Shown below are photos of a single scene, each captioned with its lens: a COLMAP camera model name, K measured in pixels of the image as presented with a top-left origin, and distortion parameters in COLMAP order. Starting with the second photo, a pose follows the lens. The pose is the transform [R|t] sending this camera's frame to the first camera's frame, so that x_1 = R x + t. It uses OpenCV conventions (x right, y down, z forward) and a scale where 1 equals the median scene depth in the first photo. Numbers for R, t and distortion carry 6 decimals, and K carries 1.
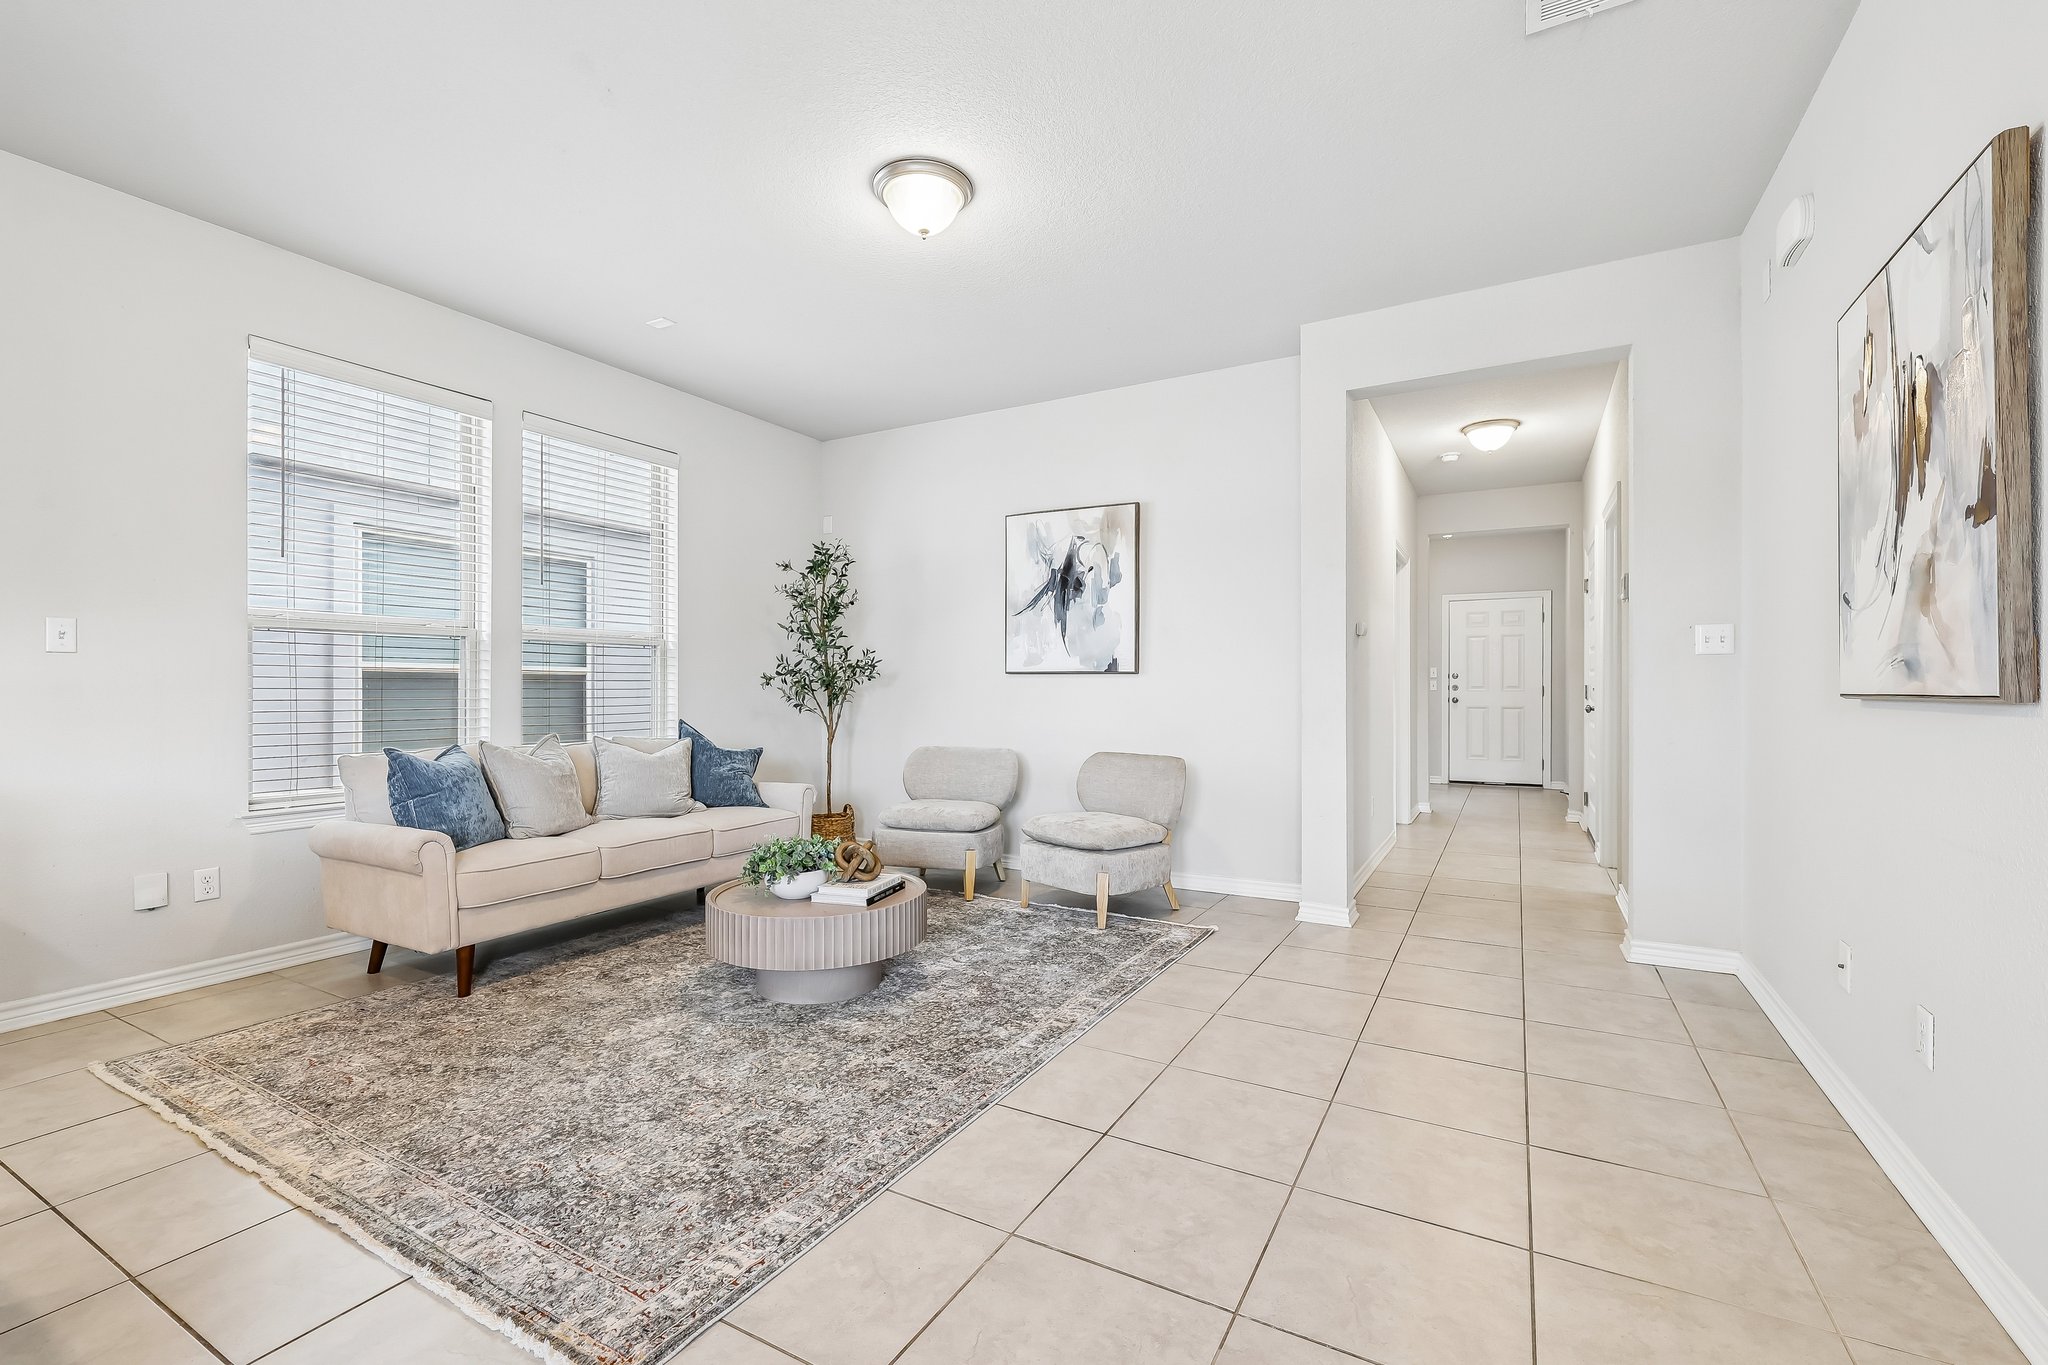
lens RADIAL K [[872.2, 0, 1027.6], [0, 872.2, 692.8], [0, 0, 1]] dist [0.000475, 0.001187]
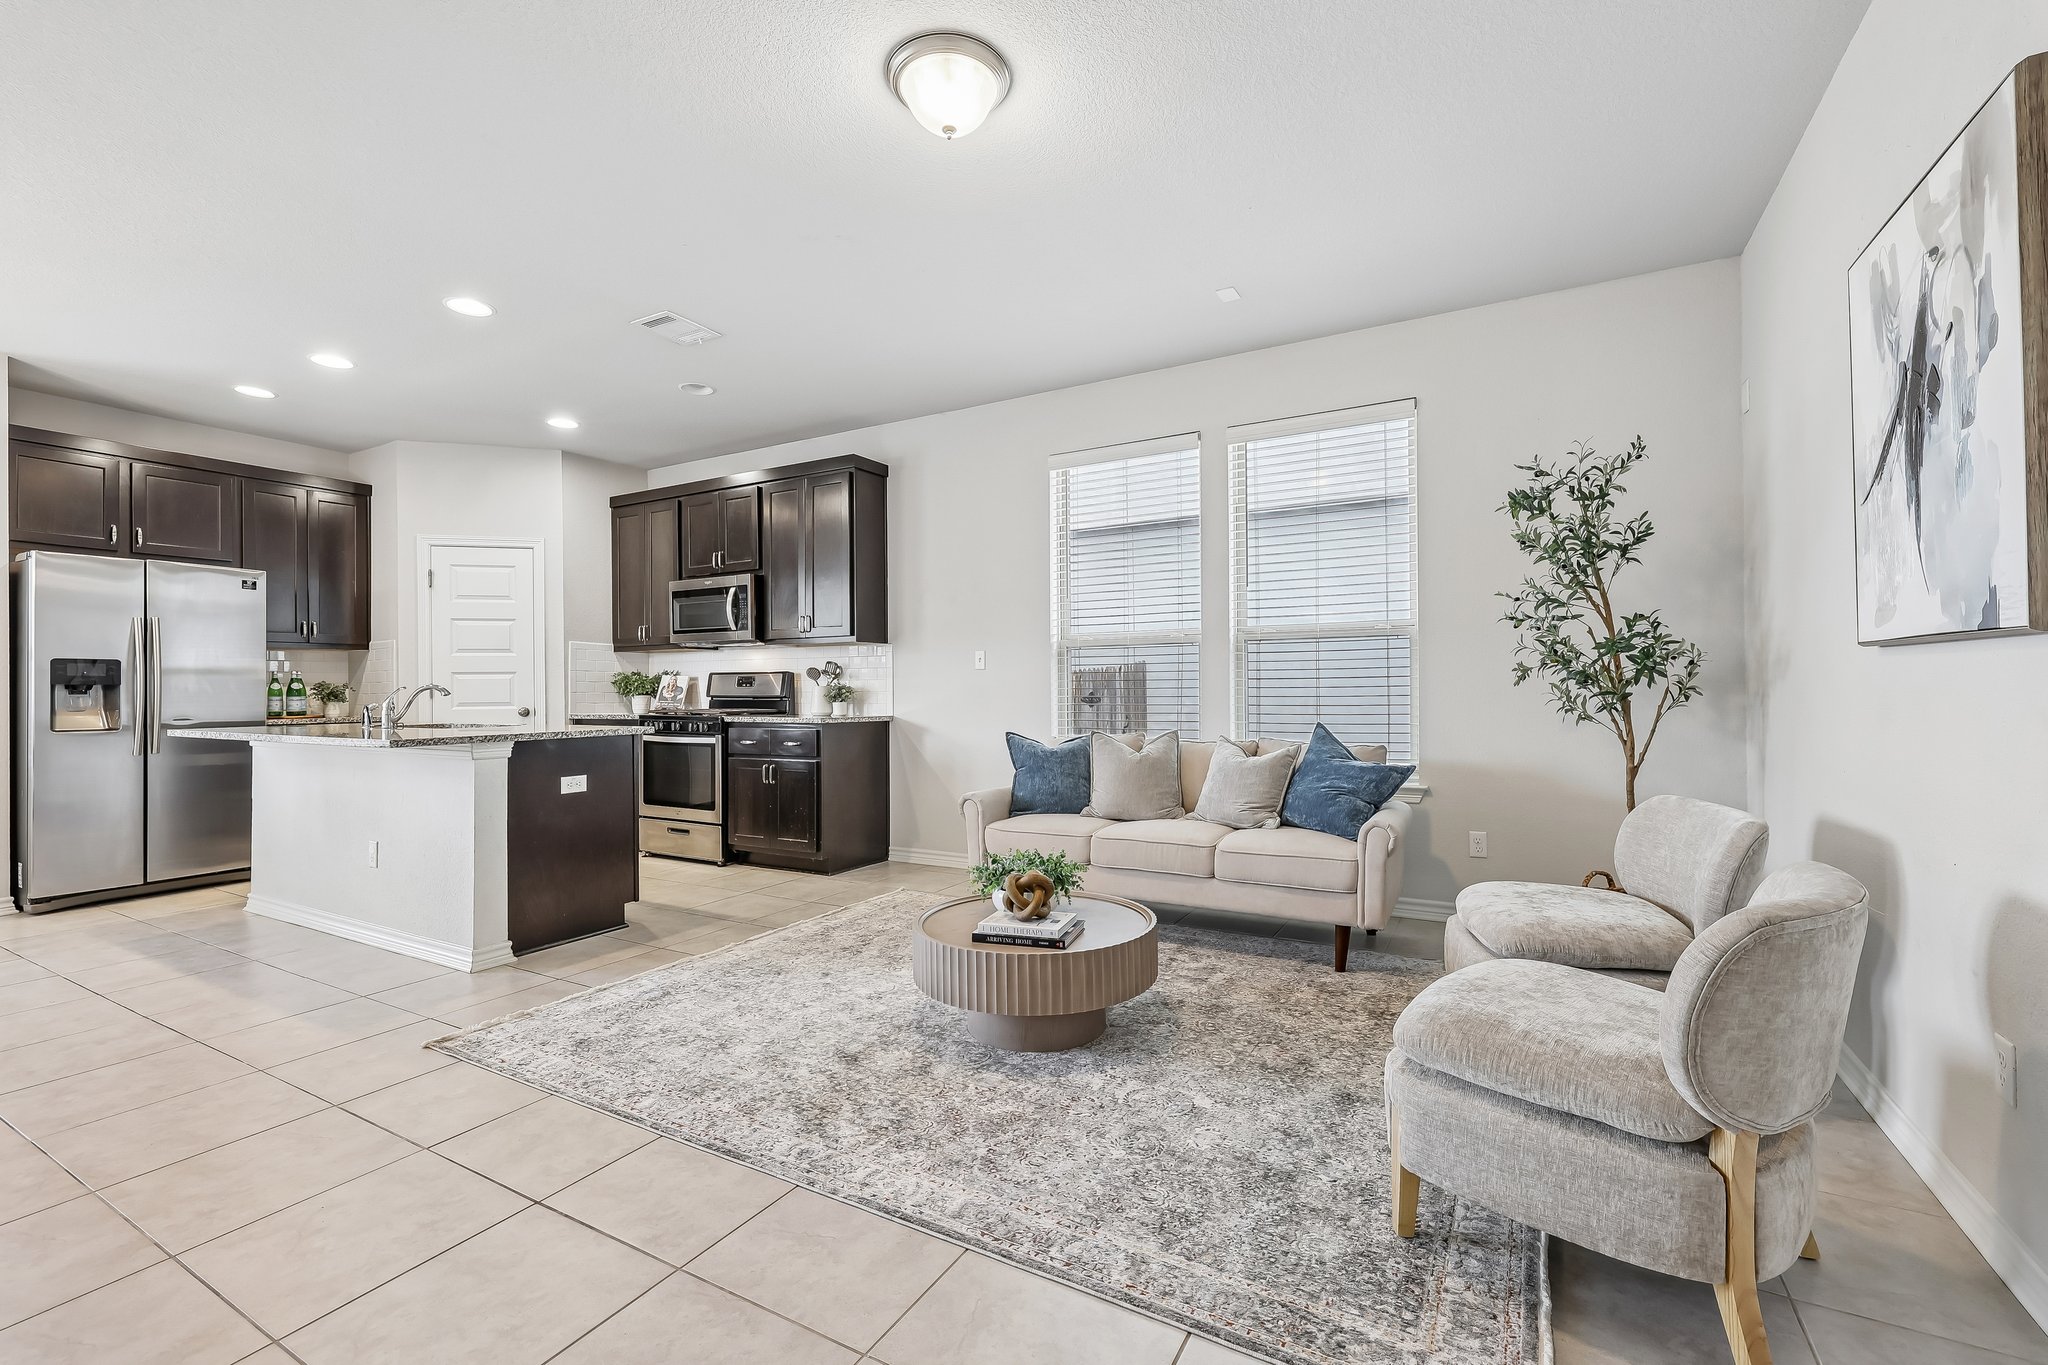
lens RADIAL K [[872.2, 0, 1024.6], [0, 872.2, 685.4], [0, 0, 1]] dist [0.000475, 0.001187]
pose [[-0.004779, -0.002549, -0.999985, 0.425091], [0.004763, 0.999985, -0.002572, -0.004930], [0.999977, -0.004776, -0.004767, 0.656487]]
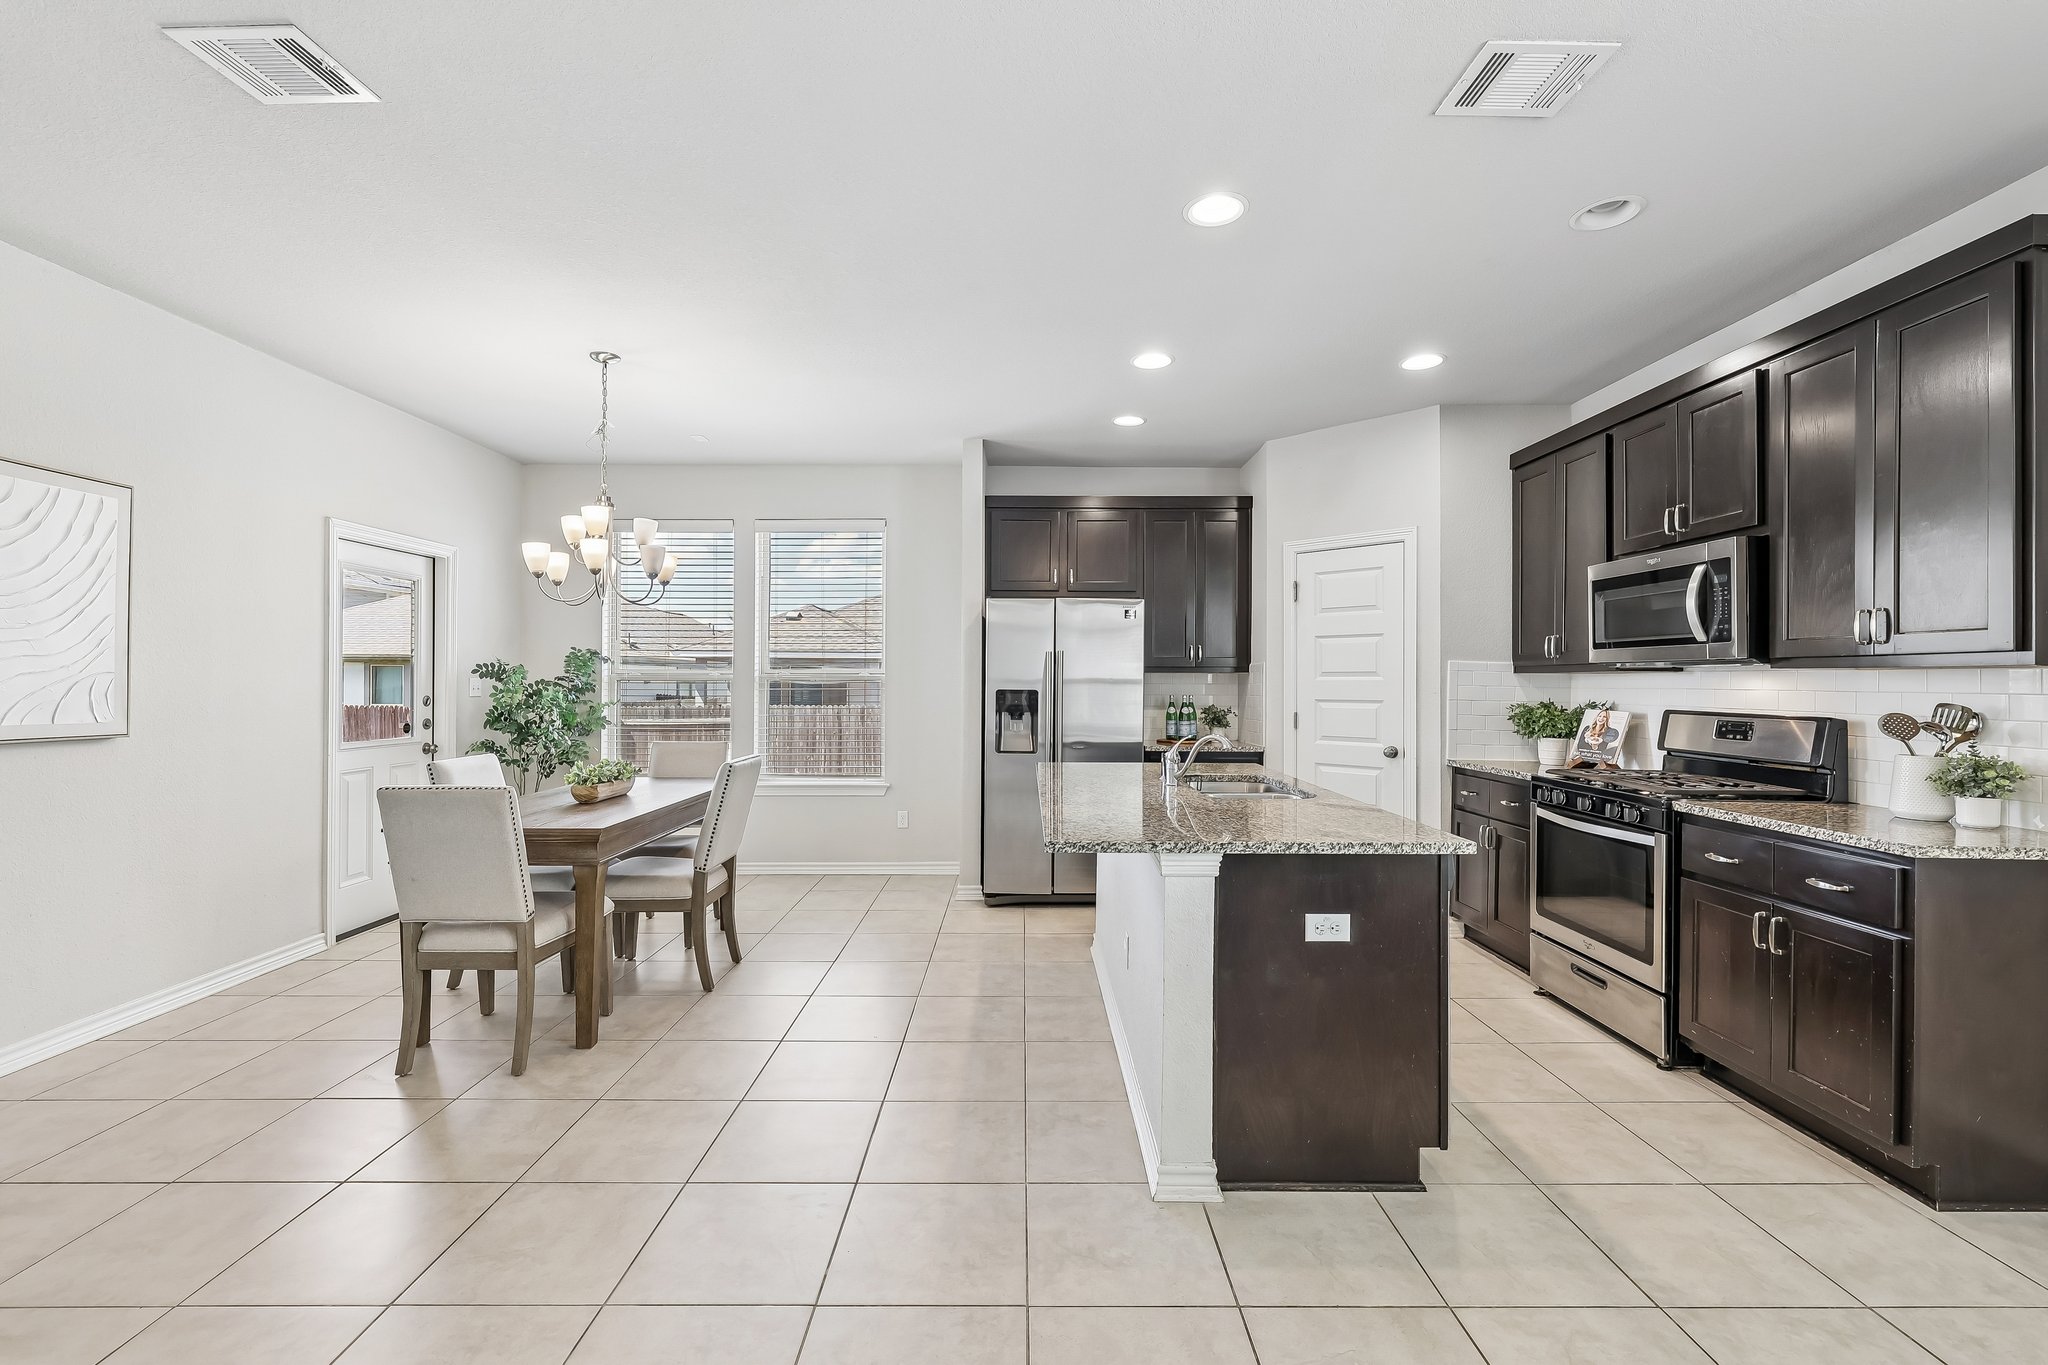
lens RADIAL K [[872.2, 0, 1028.1], [0, 872.2, 676.7], [0, 0, 1]] dist [0.000475, 0.001187]
pose [[-0.866307, -0.005915, -0.499477, 0.015853], [-0.006243, 0.999980, -0.001015, -0.054393], [0.499473, 0.002239, -0.866326, 0.573906]]
